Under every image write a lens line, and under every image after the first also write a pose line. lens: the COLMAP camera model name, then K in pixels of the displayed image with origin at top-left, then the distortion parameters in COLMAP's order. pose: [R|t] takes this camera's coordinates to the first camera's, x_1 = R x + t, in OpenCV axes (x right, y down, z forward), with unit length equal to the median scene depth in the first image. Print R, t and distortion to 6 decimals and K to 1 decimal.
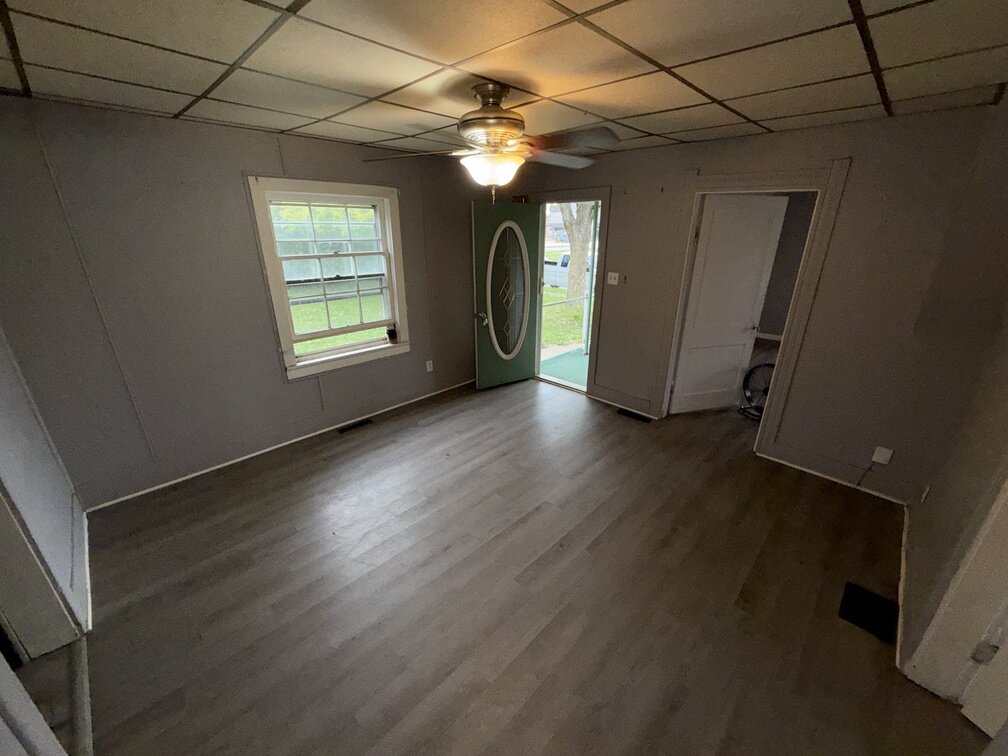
lens RADIAL K [[402.1, 0, 502.1], [0, 402.1, 377.7], [0, 0, 1]] dist [0.000331, -0.000204]
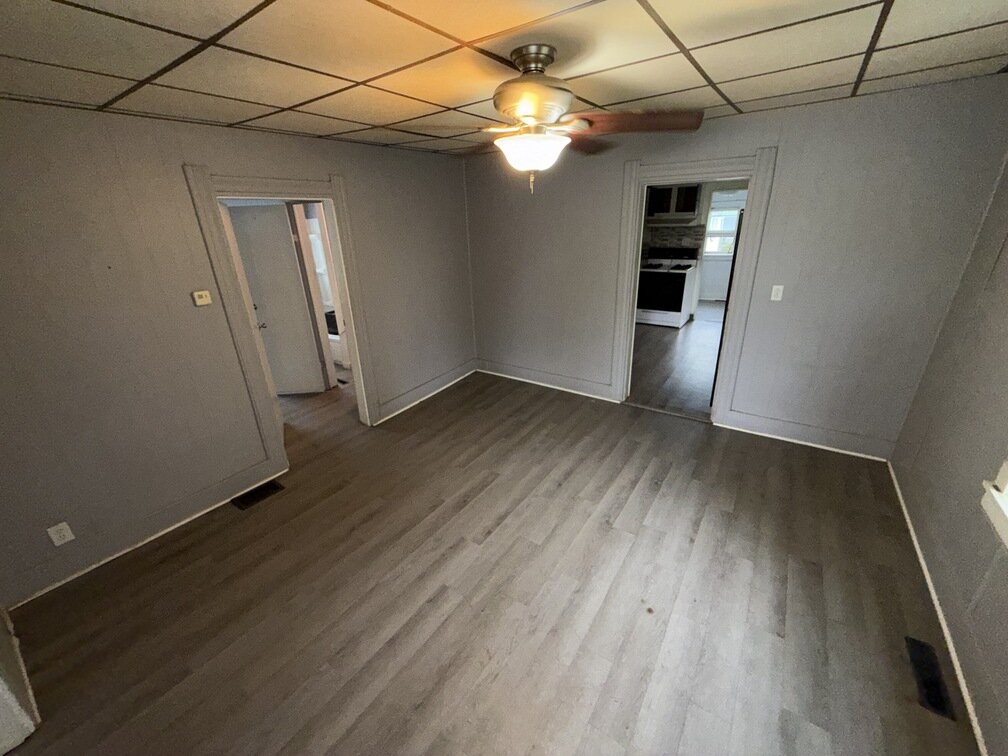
lens RADIAL K [[402.1, 0, 502.1], [0, 402.1, 377.7], [0, 0, 1]] dist [0.000331, -0.000204]
pose [[-0.985540, 0.094943, -0.140342, 0.161612], [-0.023308, 0.744429, 0.667295, -0.582119], [0.167829, 0.660917, -0.731452, 1.536386]]
